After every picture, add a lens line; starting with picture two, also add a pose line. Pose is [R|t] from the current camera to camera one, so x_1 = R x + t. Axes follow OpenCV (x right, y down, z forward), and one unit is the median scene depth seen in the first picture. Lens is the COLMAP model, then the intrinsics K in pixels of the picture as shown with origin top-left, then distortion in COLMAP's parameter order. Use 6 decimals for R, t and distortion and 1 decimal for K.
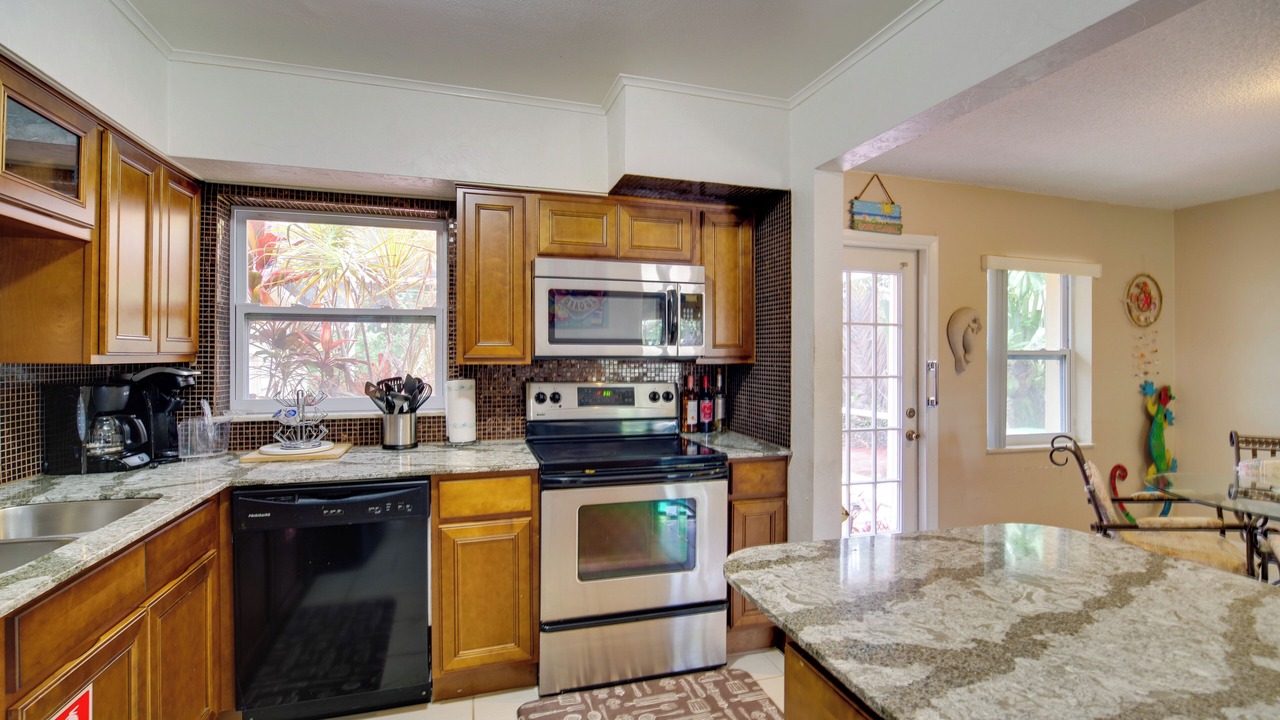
lens RADIAL K [[571.6, 0, 639.2], [0, 571.6, 355.1], [0, 0, 1]] dist [-0.012093, -0.000314]
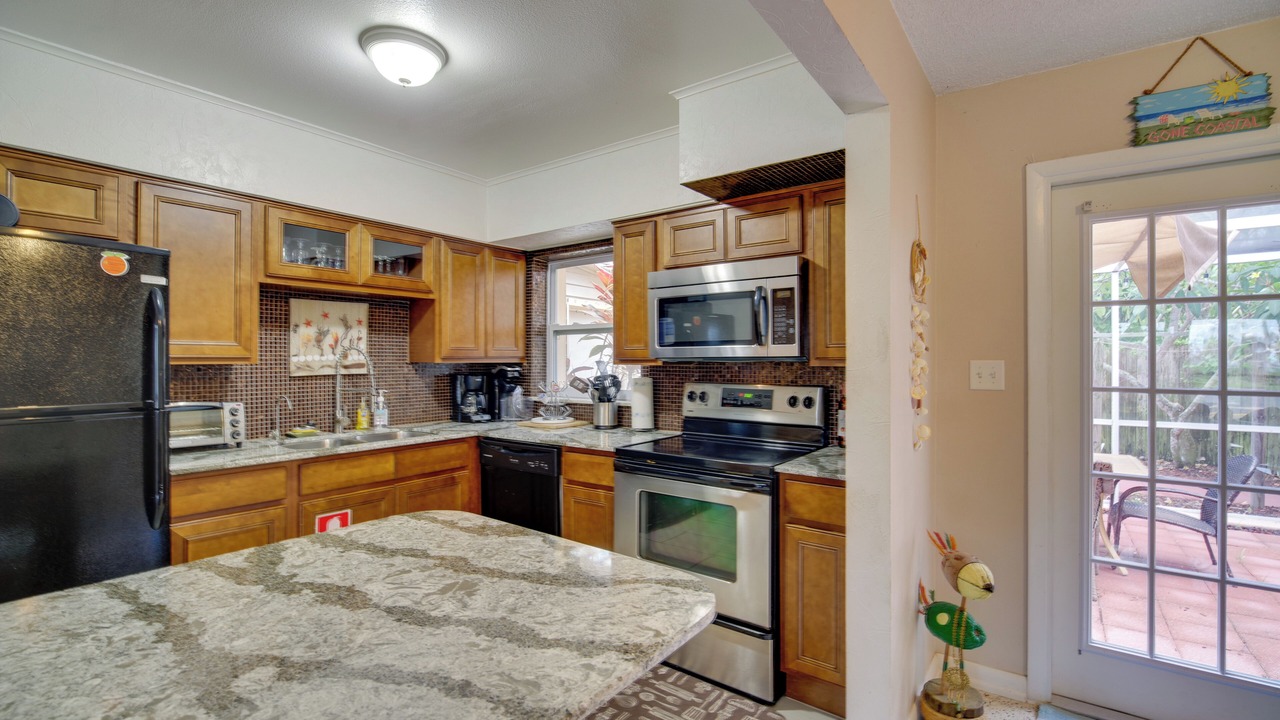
lens RADIAL K [[565.1, 0, 640.0], [0, 565.1, 360.0], [0, 0, 1]] dist [-0.006751, -0.000432]
pose [[0.598297, -0.003015, -0.801269, 0.832679], [0.001232, 0.999995, -0.002842, 0.010613], [0.801274, 0.000713, 0.598298, 0.348508]]
